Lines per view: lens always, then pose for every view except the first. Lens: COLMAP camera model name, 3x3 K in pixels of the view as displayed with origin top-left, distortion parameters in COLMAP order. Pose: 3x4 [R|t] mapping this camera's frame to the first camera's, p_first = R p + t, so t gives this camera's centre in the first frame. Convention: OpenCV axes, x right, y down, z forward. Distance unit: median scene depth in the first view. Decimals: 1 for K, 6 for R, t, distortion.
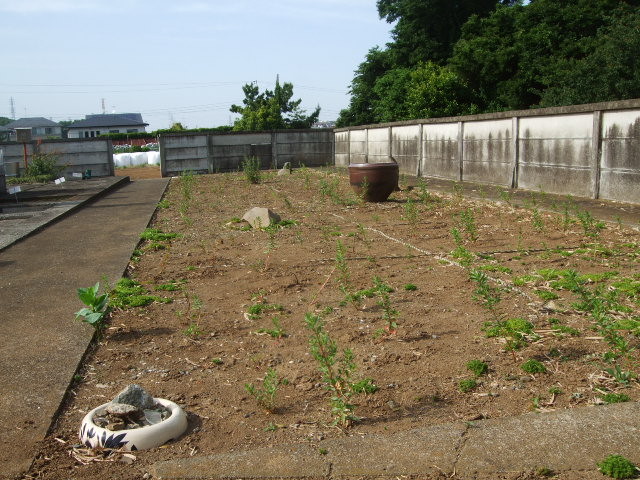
lens RADIAL K [[680.0, 0, 307.8], [0, 680.0, 238.4], [0, 0, 1]] dist [-0.152770, 0.207551]
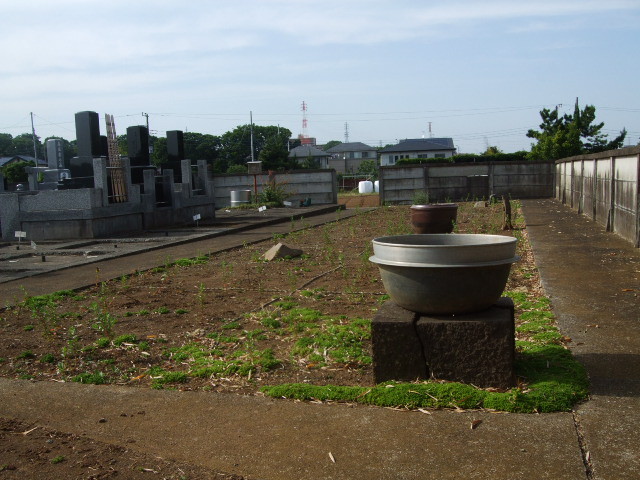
lens RADIAL K [[680.0, 0, 307.8], [0, 680.0, 238.4], [0, 0, 1]] dist [-0.152770, 0.207551]
pose [[0.891425, 0.041844, -0.451232, 0.200600], [-0.056879, 0.998185, -0.019801, -0.012483], [0.449585, 0.043317, 0.892187, -0.020839]]
